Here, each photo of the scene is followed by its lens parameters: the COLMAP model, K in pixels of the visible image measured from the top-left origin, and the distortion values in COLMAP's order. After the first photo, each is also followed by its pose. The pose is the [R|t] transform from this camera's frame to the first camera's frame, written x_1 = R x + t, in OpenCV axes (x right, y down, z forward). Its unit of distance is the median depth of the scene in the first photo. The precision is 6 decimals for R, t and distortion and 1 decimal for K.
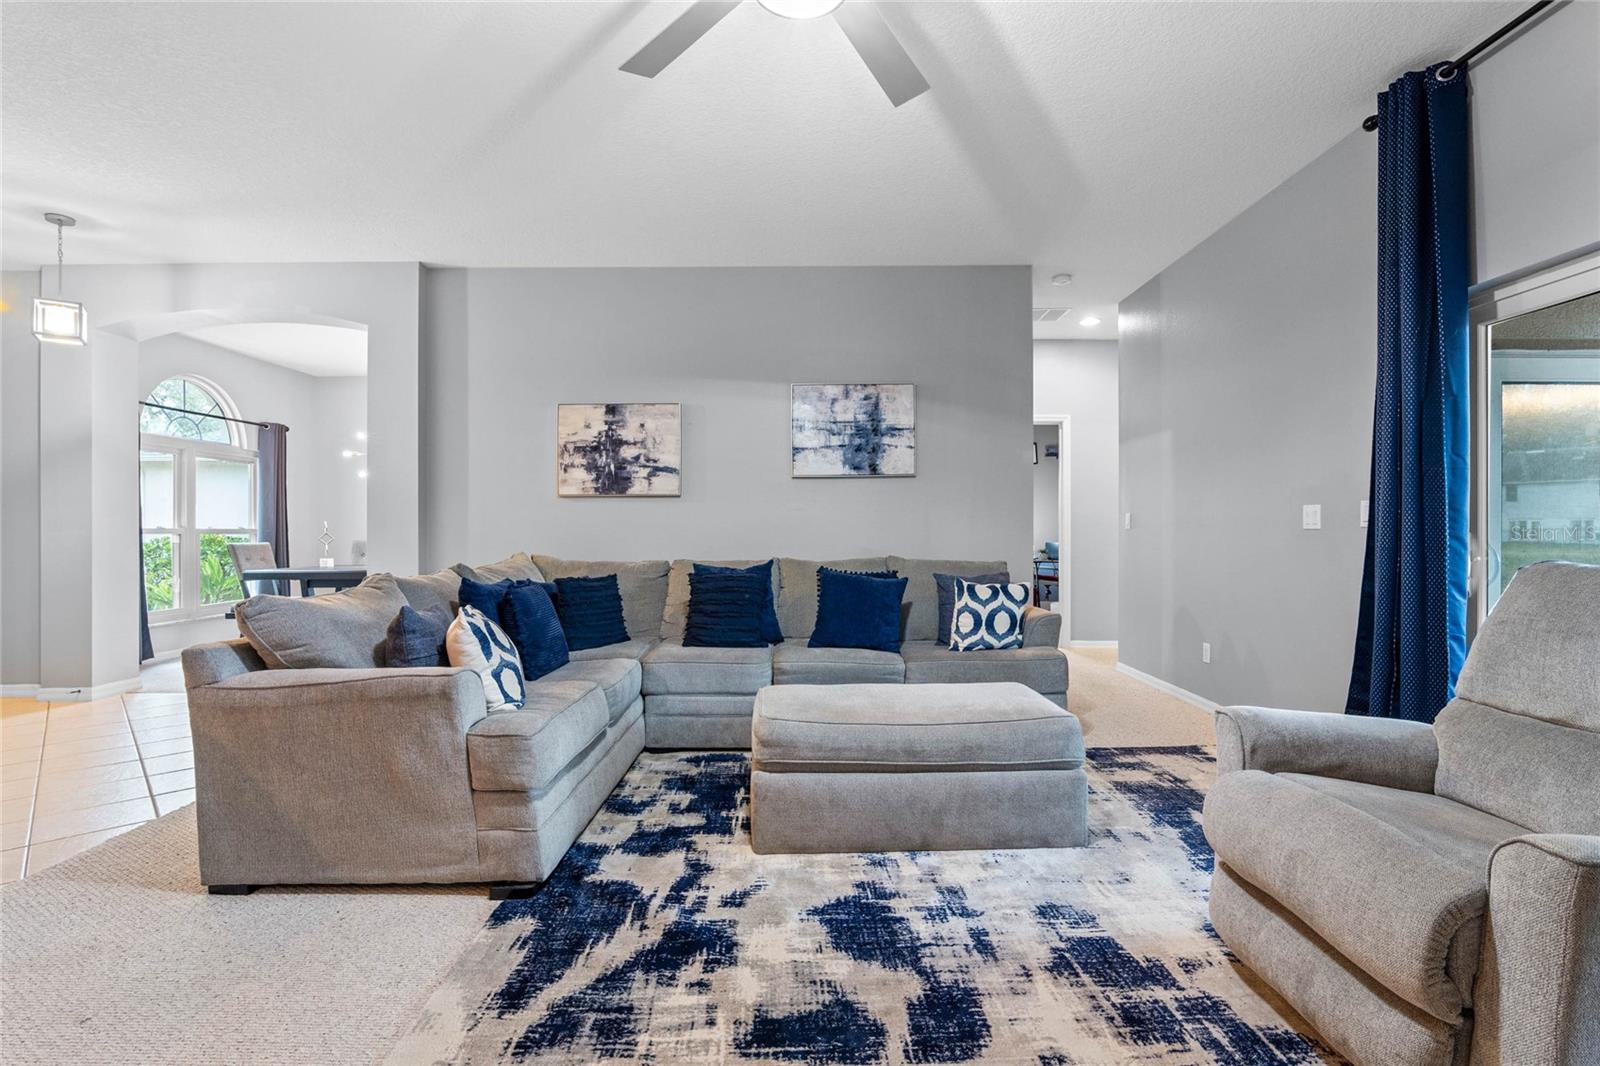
lens RADIAL K [[742.4, 0, 803.1], [0, 742.4, 527.6], [0, 0, 1]] dist [-0.026815, 0.009530]
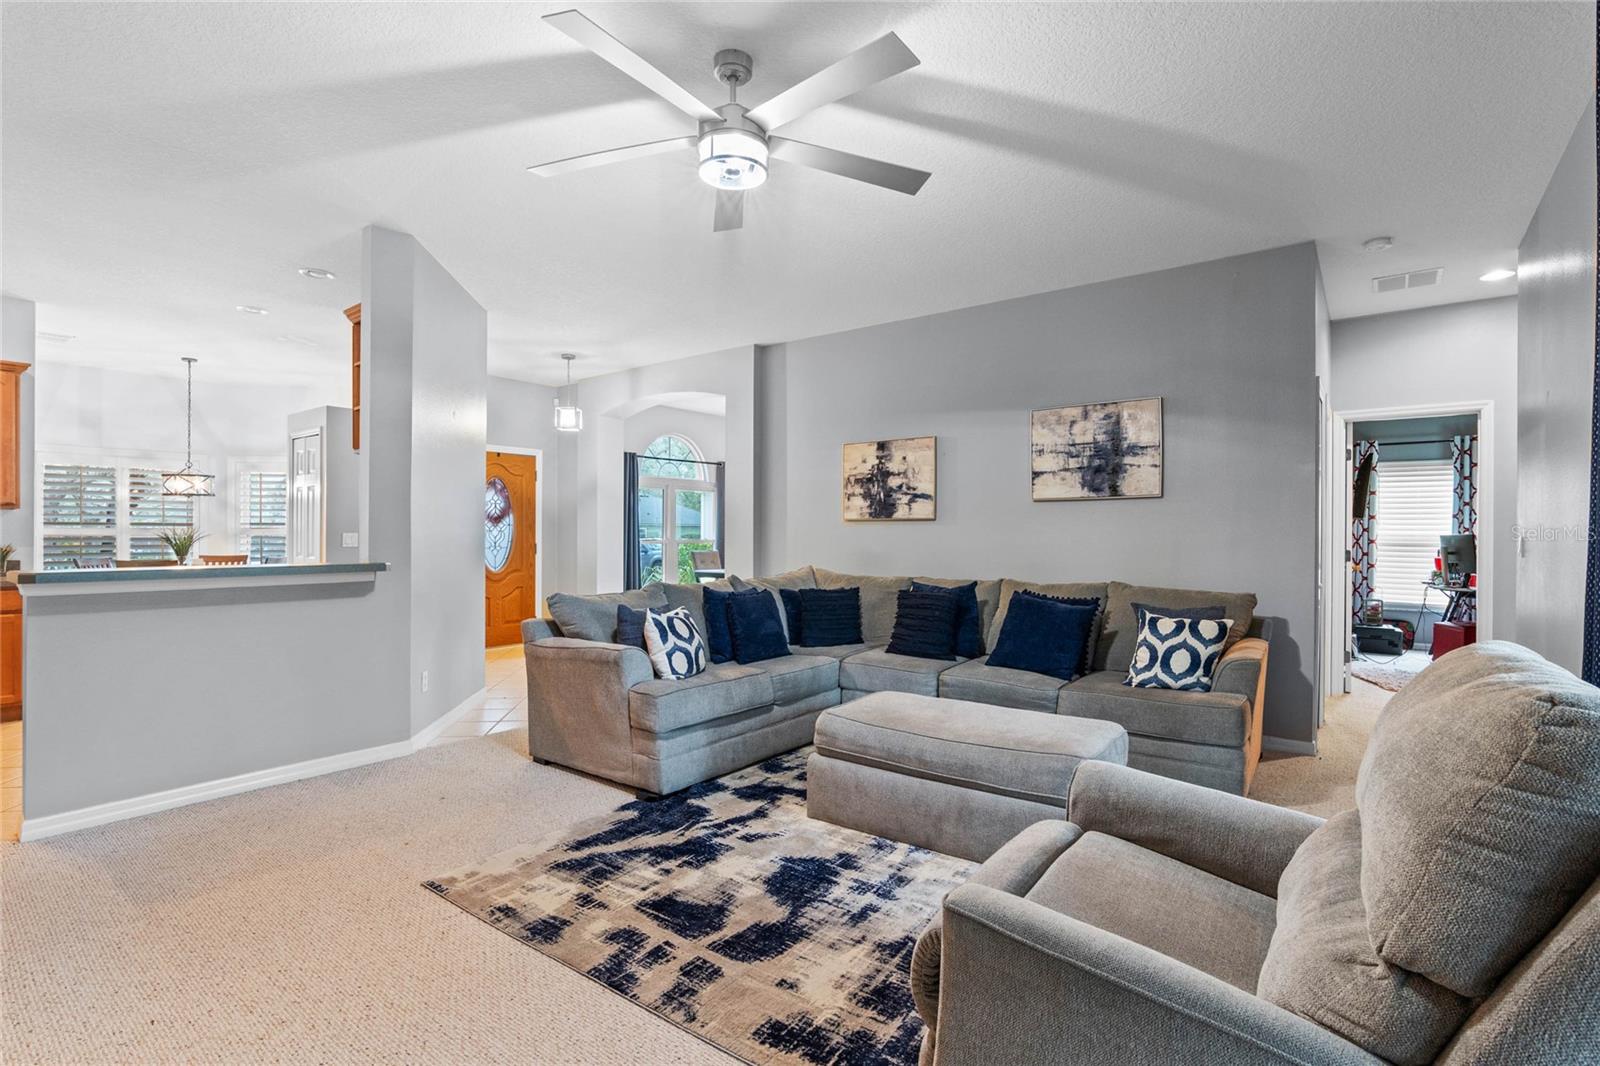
lens RADIAL K [[743.7, 0, 803.4], [0, 743.7, 532.6], [0, 0, 1]] dist [-0.025985, 0.008853]
pose [[0.793709, 0.004602, -0.608281, 0.443929], [-0.003310, 0.999989, 0.003247, -0.031985], [0.608289, -0.000564, 0.793715, -0.009921]]
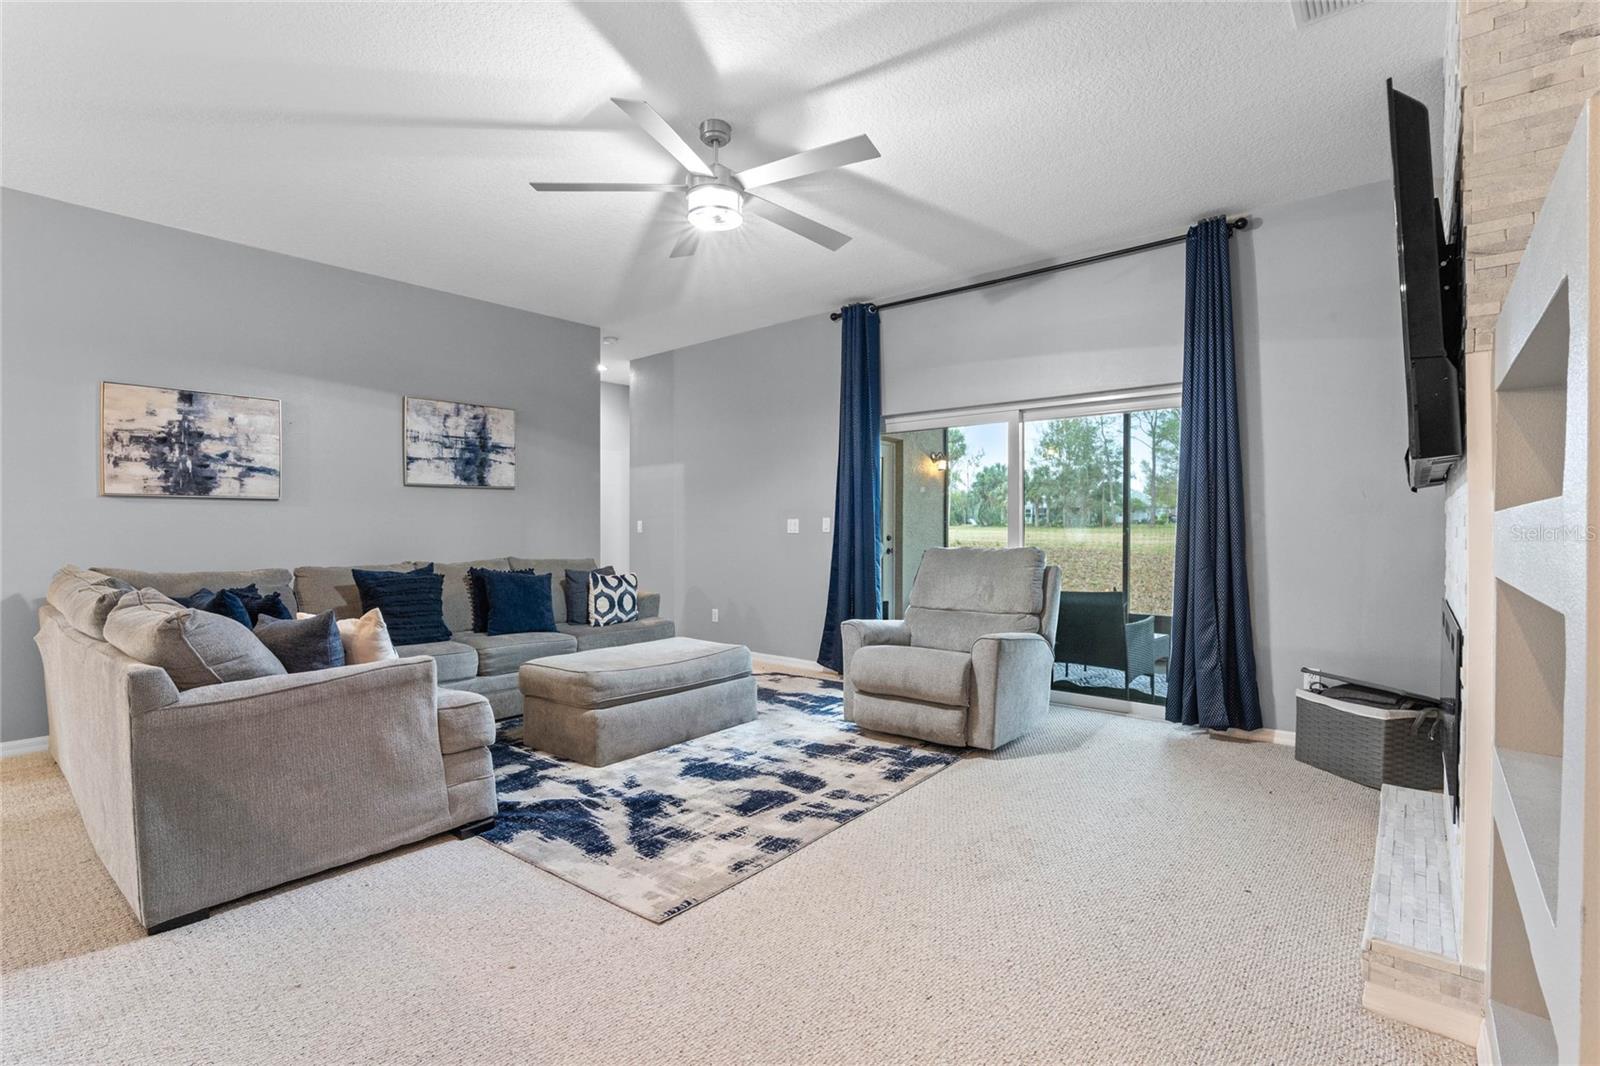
lens RADIAL K [[743.7, 0, 803.4], [0, 743.7, 532.6], [0, 0, 1]] dist [-0.025985, 0.008853]
pose [[0.643088, -0.003089, 0.765786, -0.559586], [-0.000799, 0.999989, 0.004704, -0.007064], [-0.765792, -0.003637, 0.643078, -0.126046]]
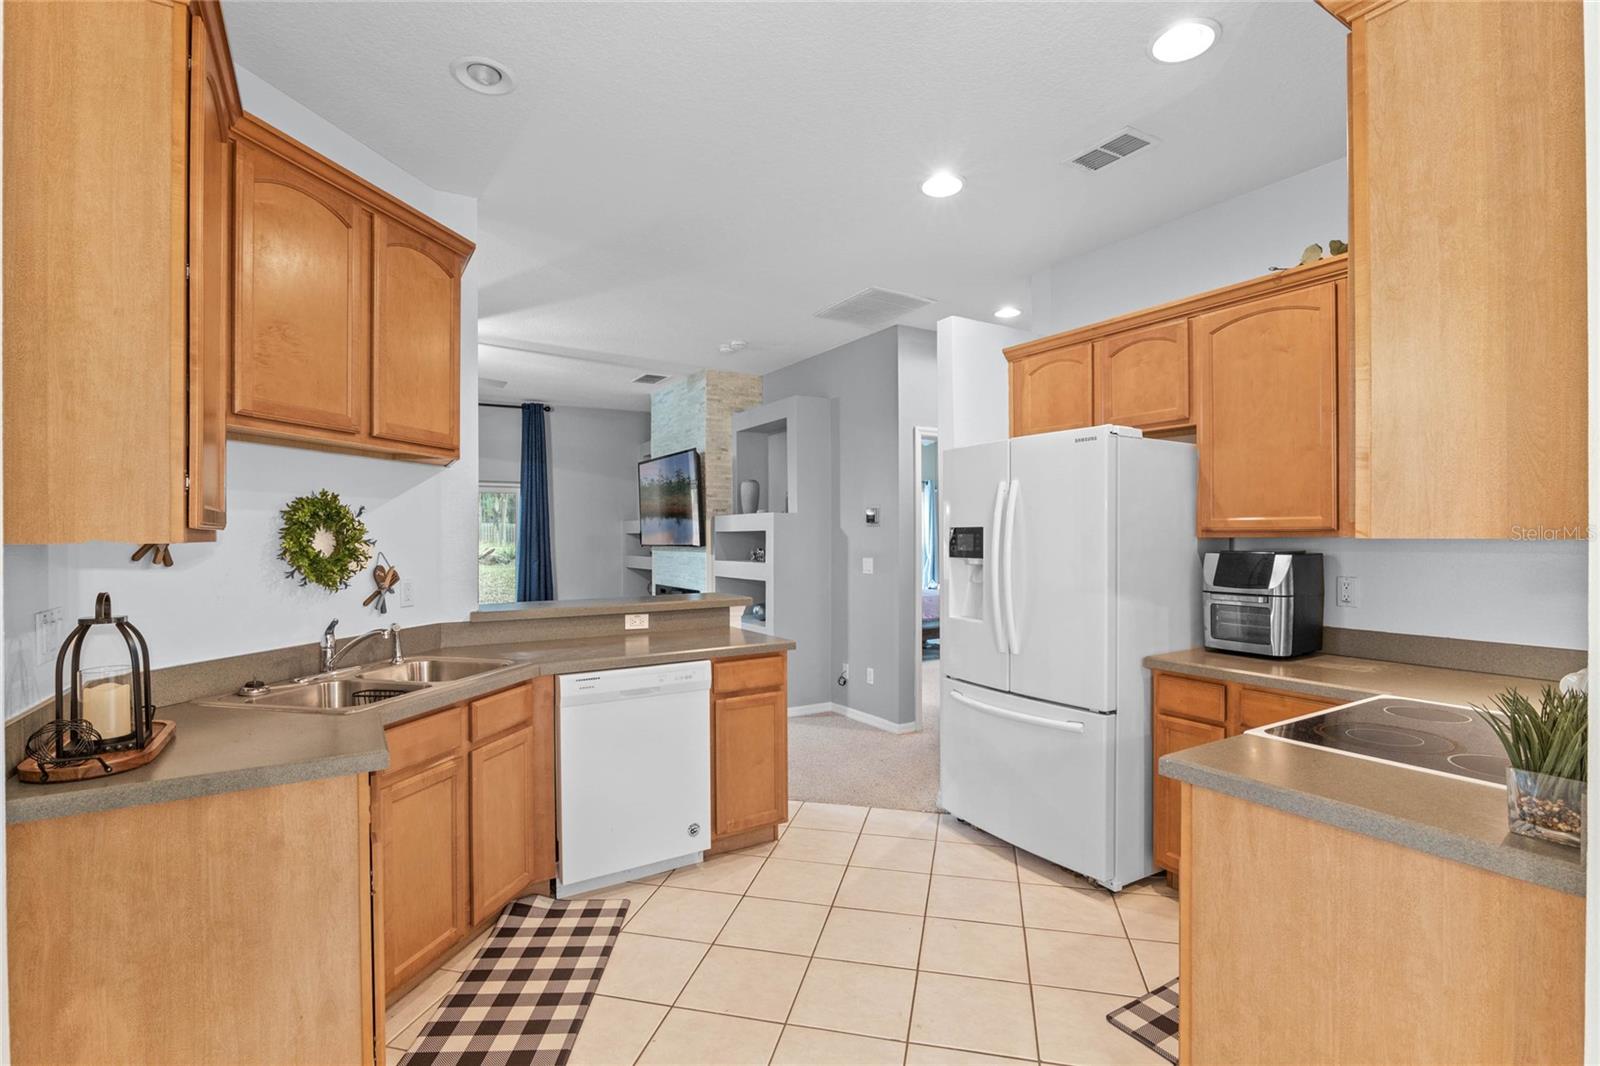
lens RADIAL K [[743.7, 0, 803.4], [0, 743.7, 532.6], [0, 0, 1]] dist [-0.025985, 0.008853]
pose [[-0.528255, 0.006206, 0.849063, -1.535769], [0.004950, 0.999979, -0.004229, -0.066427], [-0.849071, 0.001969, -0.528275, 0.548046]]
